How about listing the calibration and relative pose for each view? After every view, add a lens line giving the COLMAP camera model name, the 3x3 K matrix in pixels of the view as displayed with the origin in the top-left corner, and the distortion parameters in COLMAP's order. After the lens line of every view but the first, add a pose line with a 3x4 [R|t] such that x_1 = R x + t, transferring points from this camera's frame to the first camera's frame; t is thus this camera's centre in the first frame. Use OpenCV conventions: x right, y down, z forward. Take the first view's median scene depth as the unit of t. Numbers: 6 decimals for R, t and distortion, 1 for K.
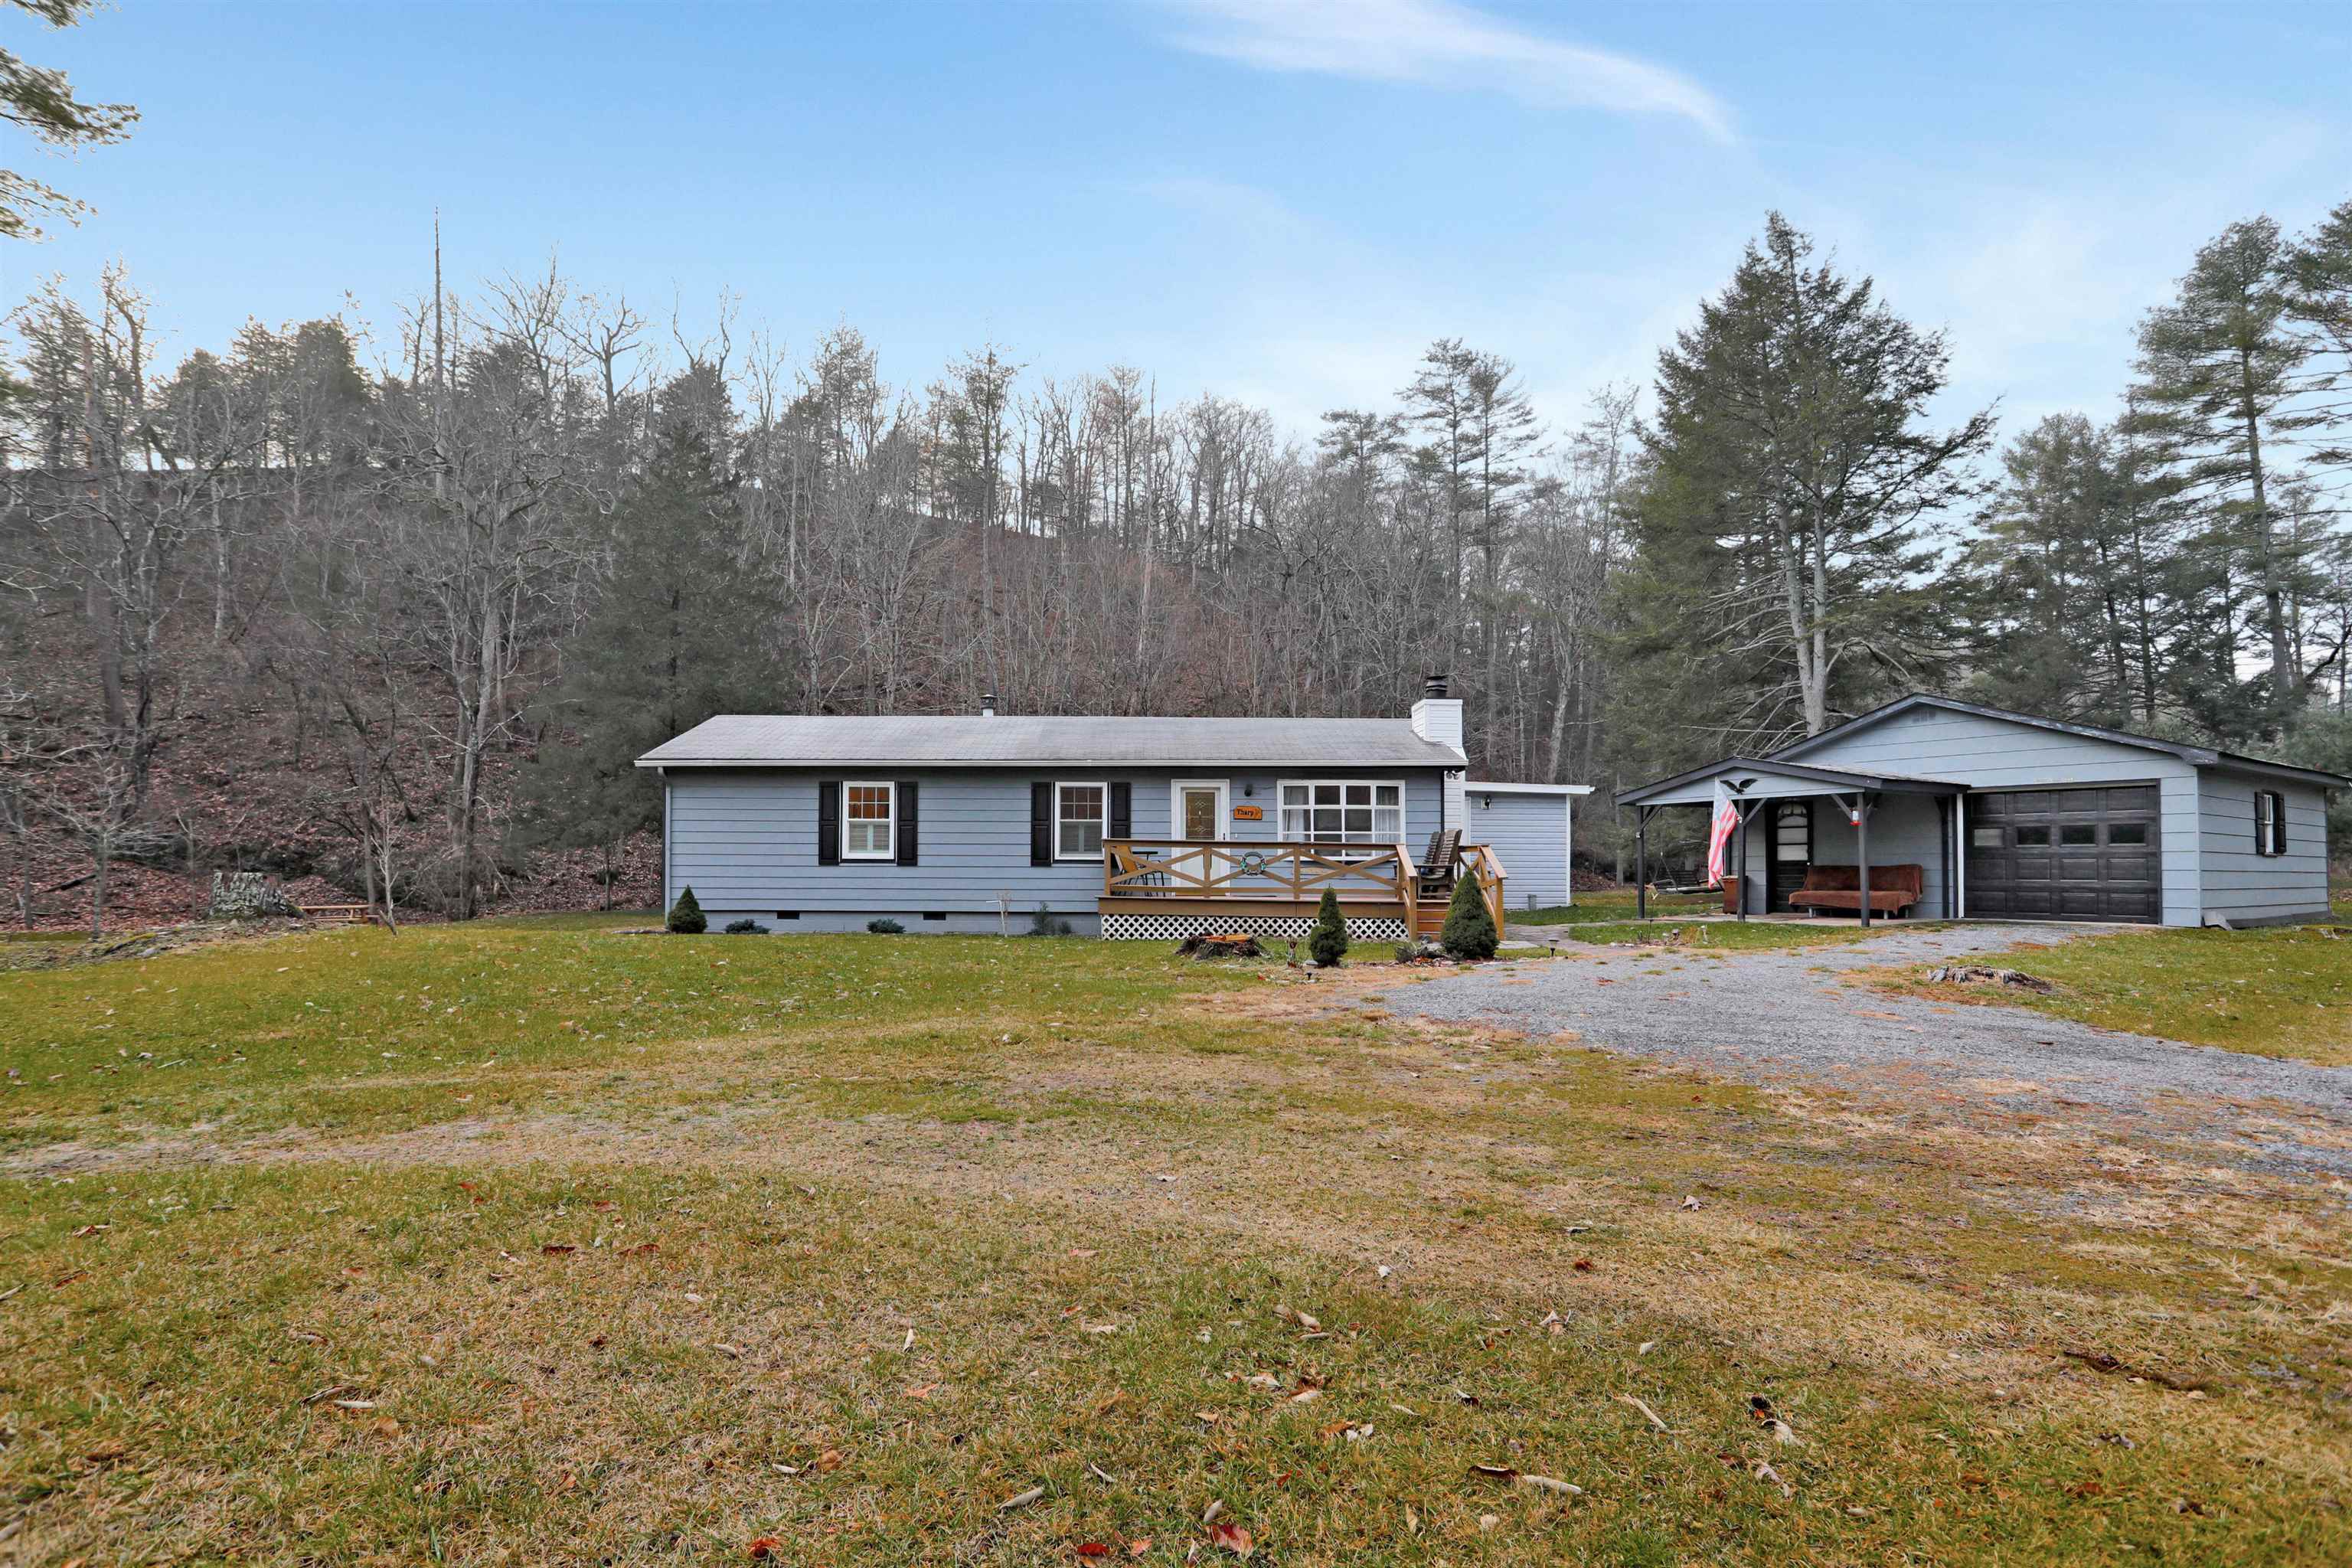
lens RADIAL K [[1171.2, 0, 1172.0], [0, 1171.2, 835.5], [0, 0, 1]] dist [-0.062200, 0.021428]
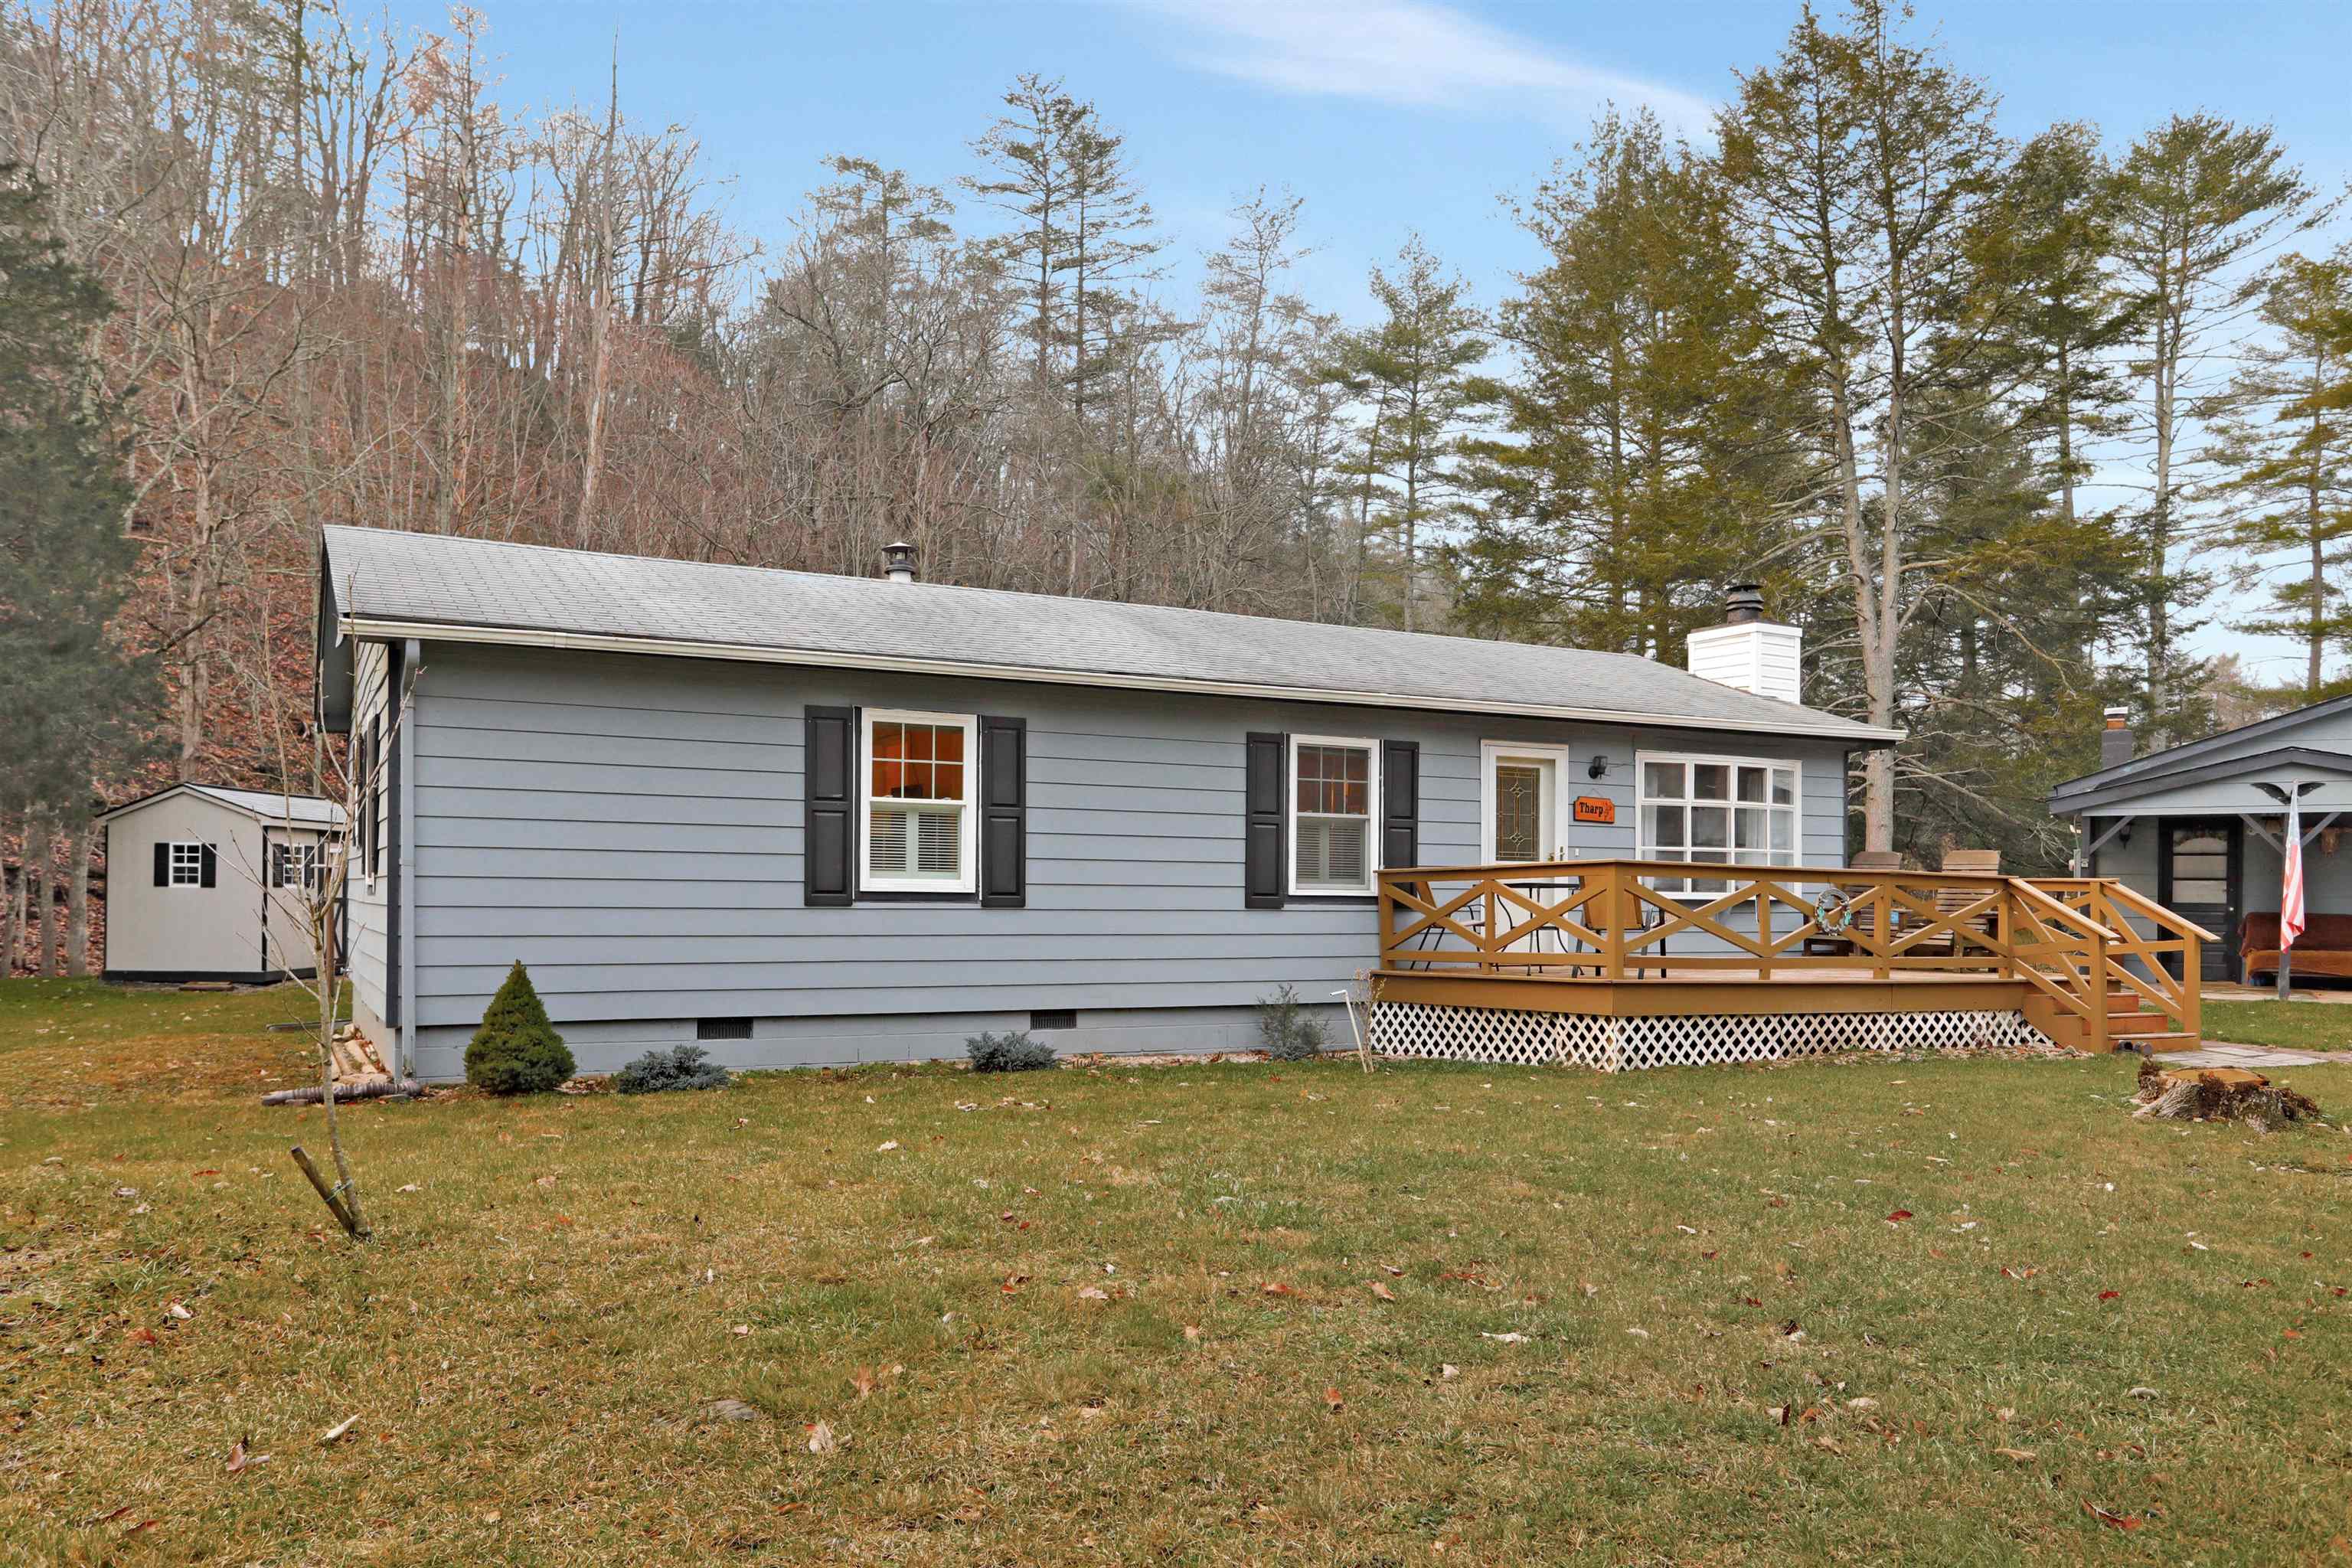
lens RADIAL K [[1671.3, 0, 1182.2], [0, 1671.3, 935.1], [0, 0, 1]] dist [-0.019569, 0.005268]
pose [[0.891062, -0.005469, 0.453849, -0.445269], [-0.022458, 0.998171, 0.056121, -0.000733], [-0.453326, -0.060200, 0.889310, 0.399705]]
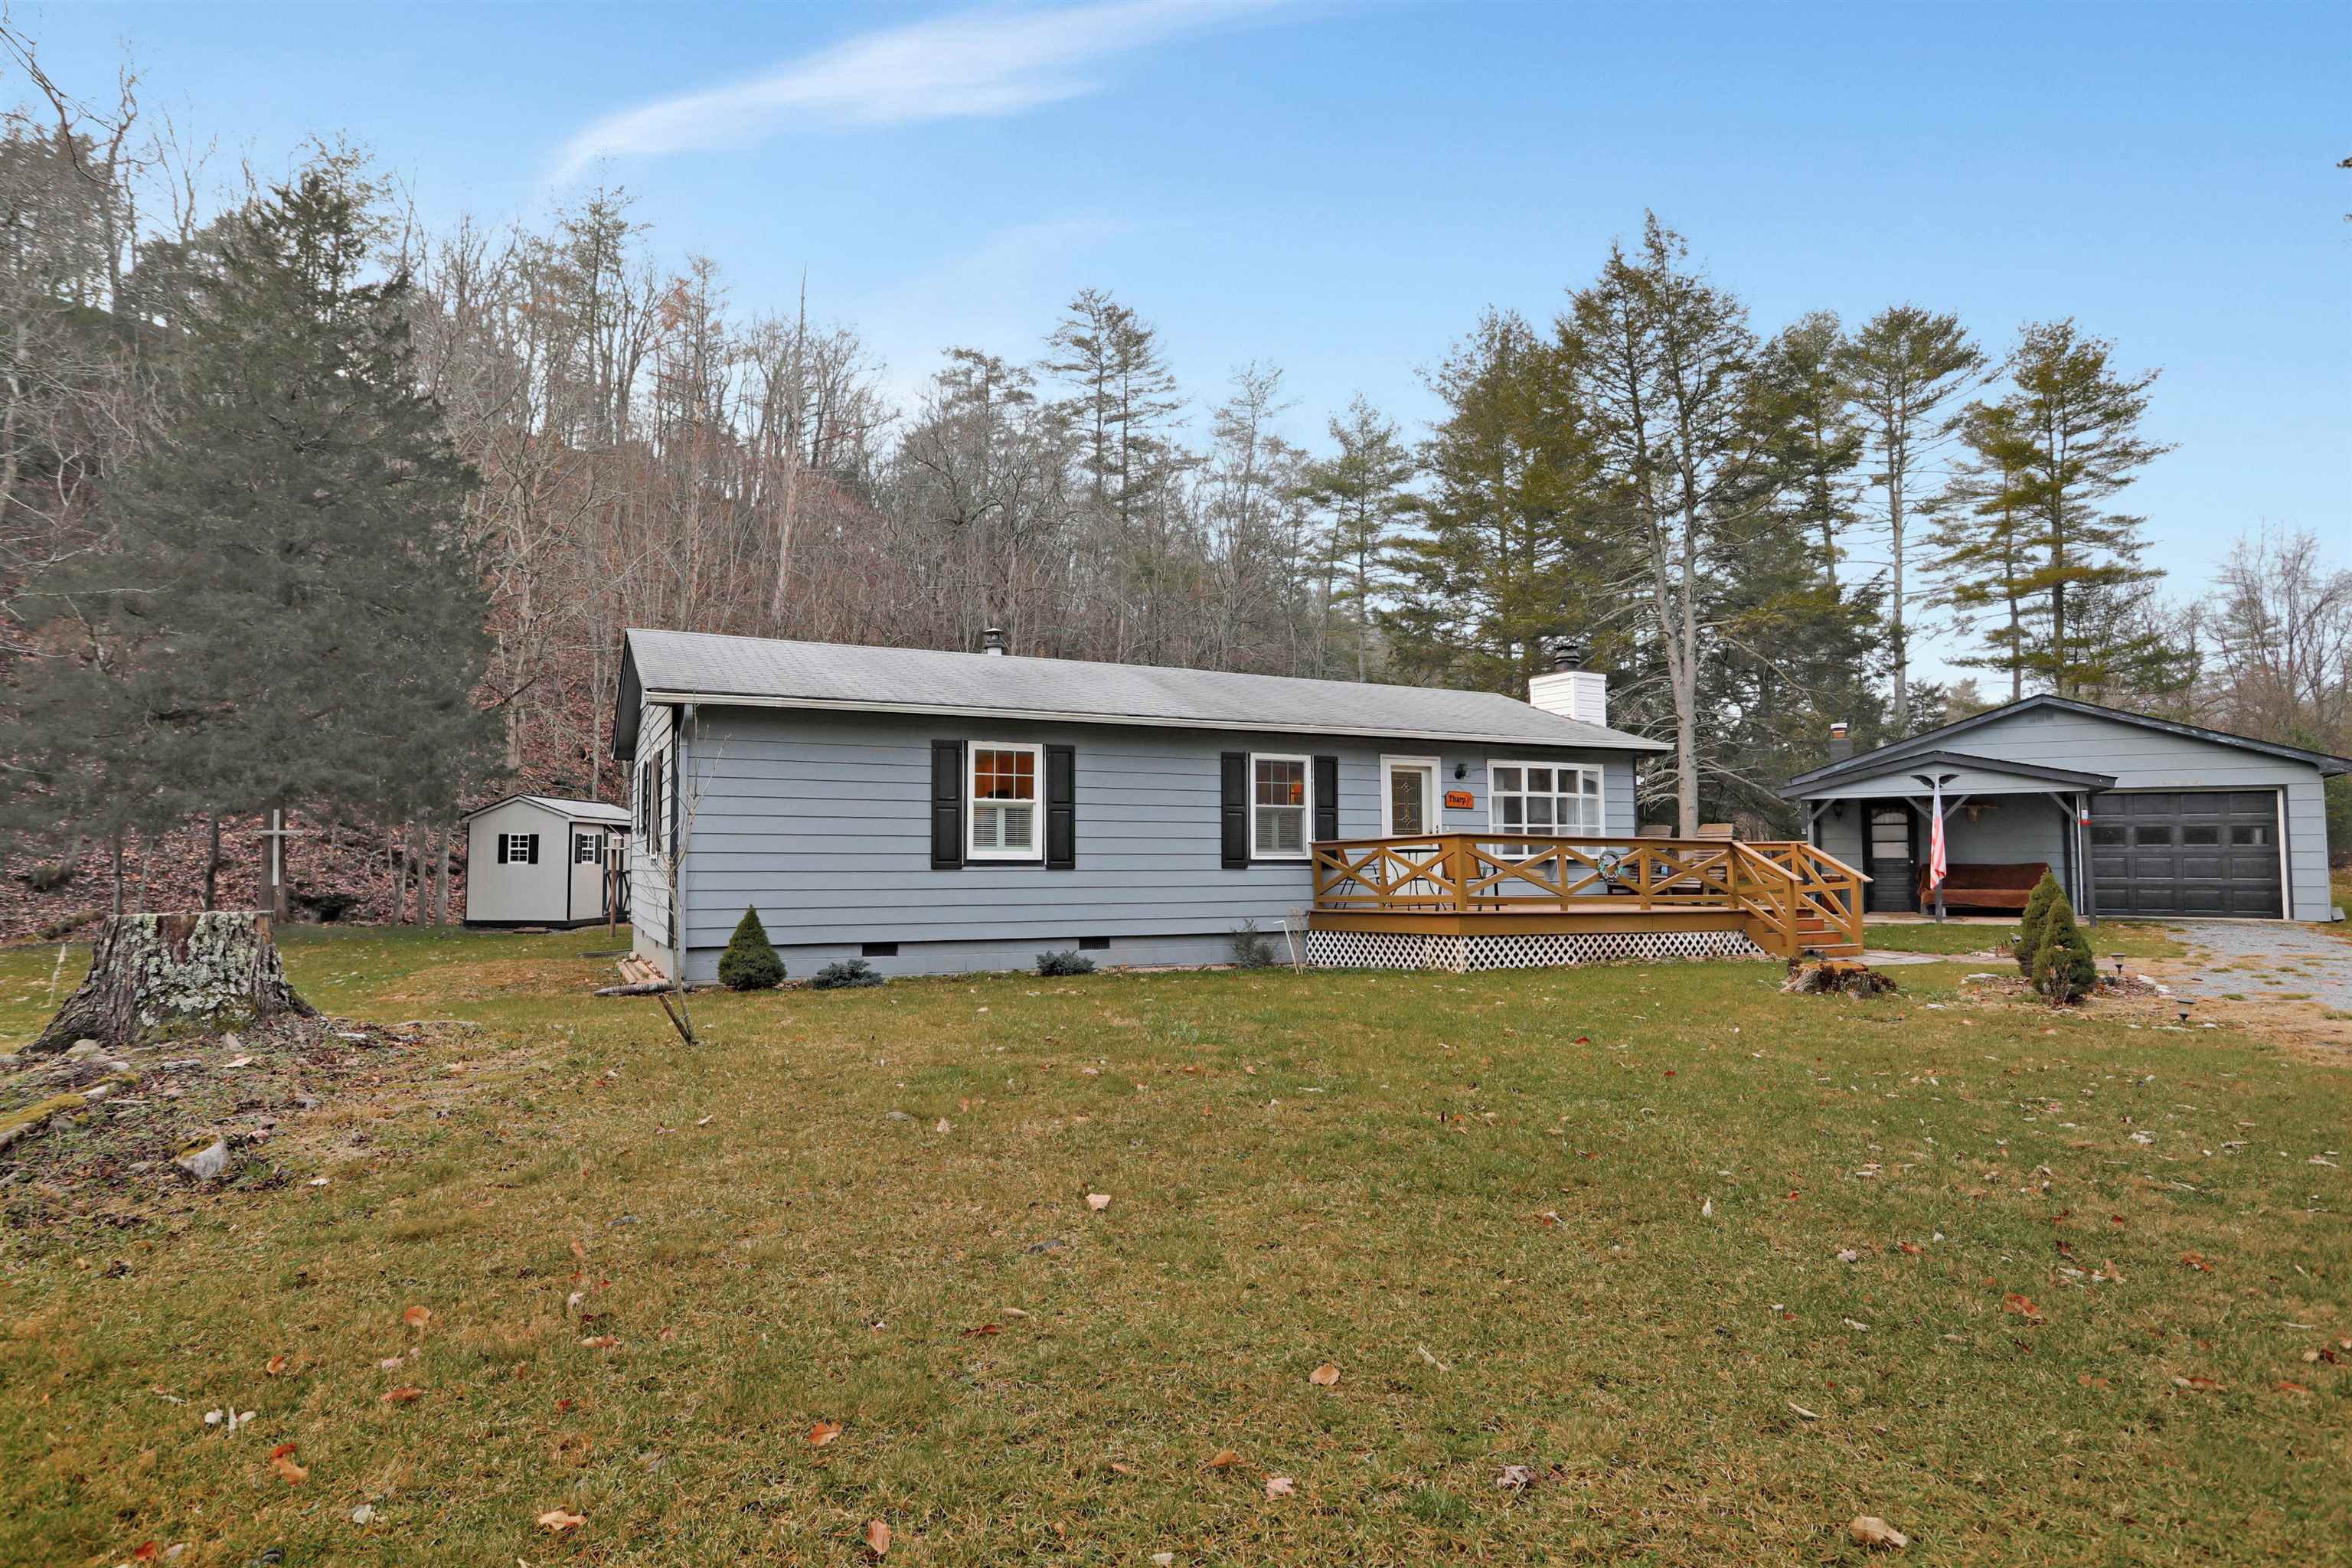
lens RADIAL K [[1240.9, 0, 1170.1], [0, 1240.9, 814.5], [0, 0, 1]] dist [-0.049492, 0.000618]
pose [[0.904537, 0.012670, 0.426207, -0.466403], [-0.009996, 0.999914, -0.008510, -0.000370], [-0.426278, 0.003437, 0.904586, 0.320532]]
